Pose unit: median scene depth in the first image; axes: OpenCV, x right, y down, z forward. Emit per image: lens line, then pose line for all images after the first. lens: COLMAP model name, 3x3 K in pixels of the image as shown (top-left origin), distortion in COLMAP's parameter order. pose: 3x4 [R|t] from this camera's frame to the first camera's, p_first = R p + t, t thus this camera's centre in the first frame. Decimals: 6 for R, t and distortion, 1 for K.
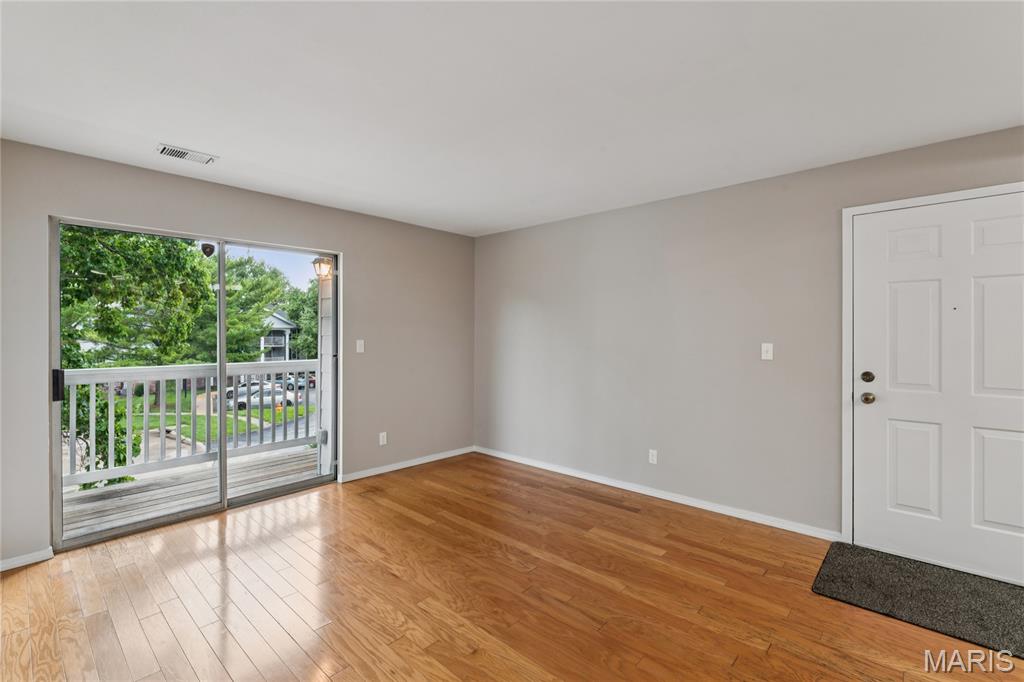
lens RADIAL K [[459.2, 0, 512.0], [0, 459.2, 341.0], [0, 0, 1]] dist [-0.000054, -0.000381]
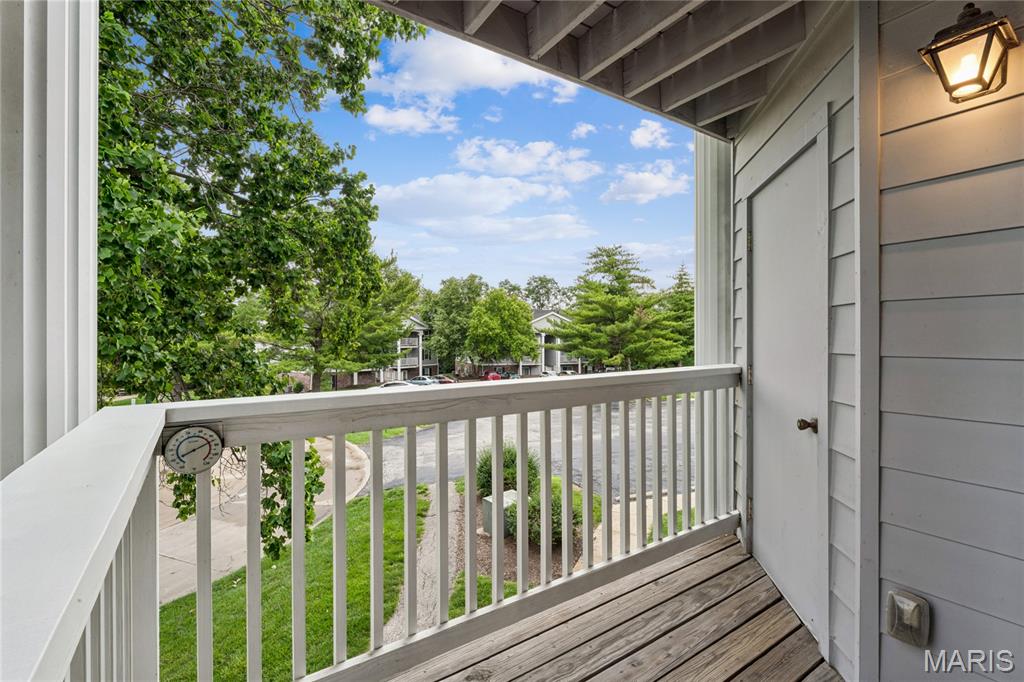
lens RADIAL K [[459.2, 0, 512.0], [0, 459.2, 341.0], [0, 0, 1]] dist [-0.000054, -0.000381]
pose [[0.972102, -0.004417, -0.234517, -0.126667], [0.003748, 0.999988, -0.003297, 0.003621], [0.234529, 0.002326, 0.972106, 0.131091]]
